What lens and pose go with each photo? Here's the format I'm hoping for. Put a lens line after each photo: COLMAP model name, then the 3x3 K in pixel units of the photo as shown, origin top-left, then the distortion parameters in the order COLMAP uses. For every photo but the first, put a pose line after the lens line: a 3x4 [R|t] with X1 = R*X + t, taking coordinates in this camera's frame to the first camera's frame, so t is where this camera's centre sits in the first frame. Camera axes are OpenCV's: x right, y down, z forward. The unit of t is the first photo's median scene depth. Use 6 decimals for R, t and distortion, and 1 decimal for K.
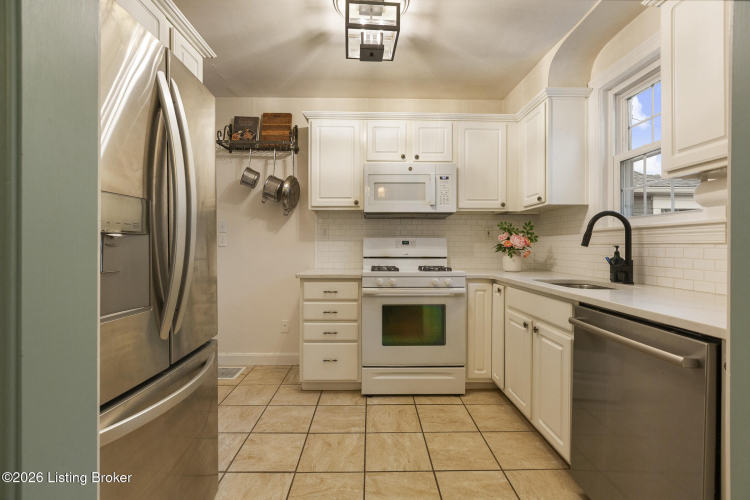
lens RADIAL K [[333.9, 0, 373.6], [0, 333.9, 245.3], [0, 0, 1]] dist [0.000449, 0.000360]
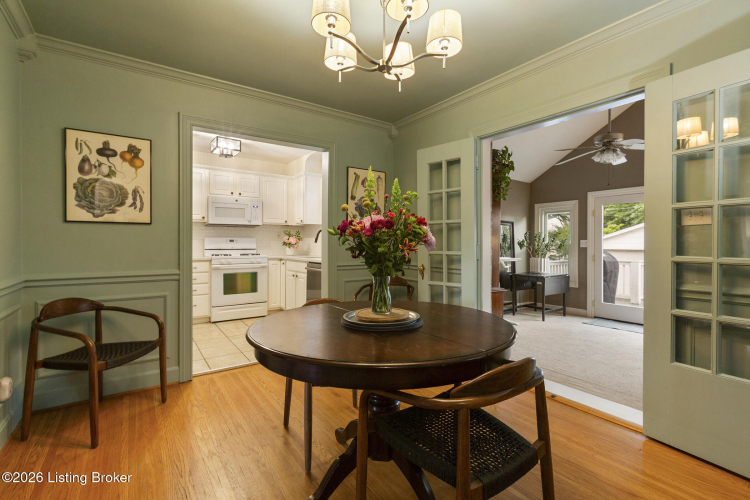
lens RADIAL K [[342.7, 0, 374.7], [0, 342.7, 245.7], [0, 0, 1]] dist [0.000862, 0.000425]
pose [[0.827786, -0.004547, 0.561026, -0.350633], [-0.001150, 0.999951, 0.009802, 0.000055], [-0.561043, -0.008759, 0.827740, -1.081423]]
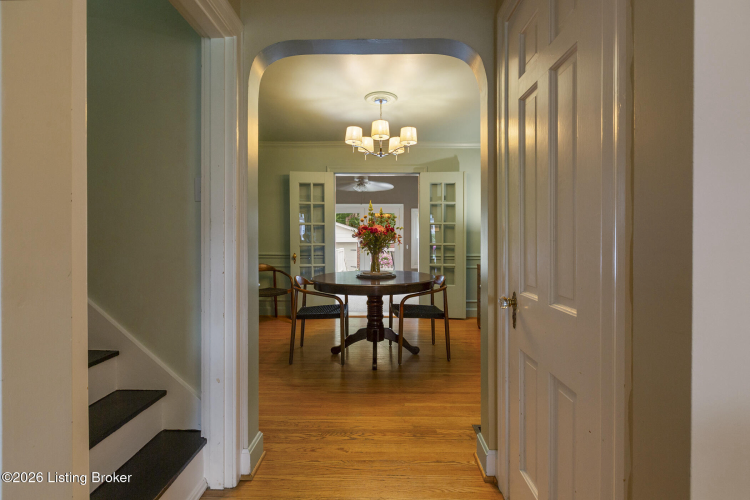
lens RADIAL K [[342.7, 0, 374.7], [0, 342.7, 245.7], [0, 0, 1]] dist [0.000862, 0.000425]
pose [[0.038741, -0.026382, 0.998901, -1.321398], [-0.003154, 0.999643, 0.026524, -0.006659], [-0.999244, -0.004178, 0.038644, -0.589410]]
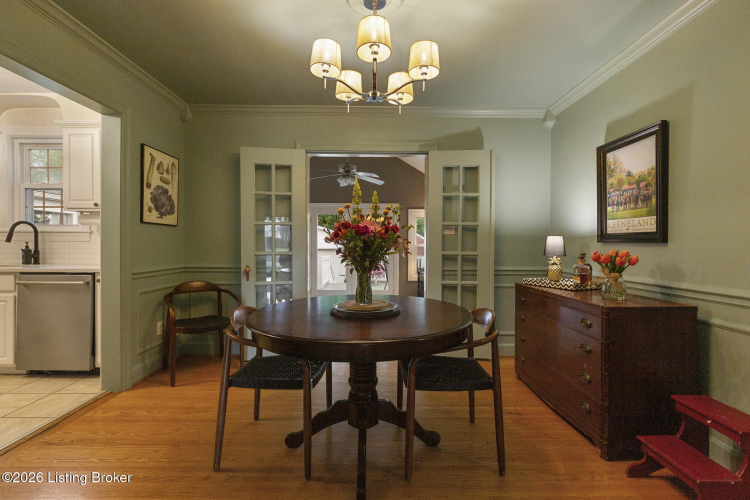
lens RADIAL K [[342.7, 0, 374.7], [0, 342.7, 245.7], [0, 0, 1]] dist [0.000862, 0.000425]
pose [[0.009606, -0.006939, 0.999930, -0.744392], [-0.006232, 0.999956, 0.006999, -0.001941], [-0.999934, -0.006299, 0.009562, -0.570433]]
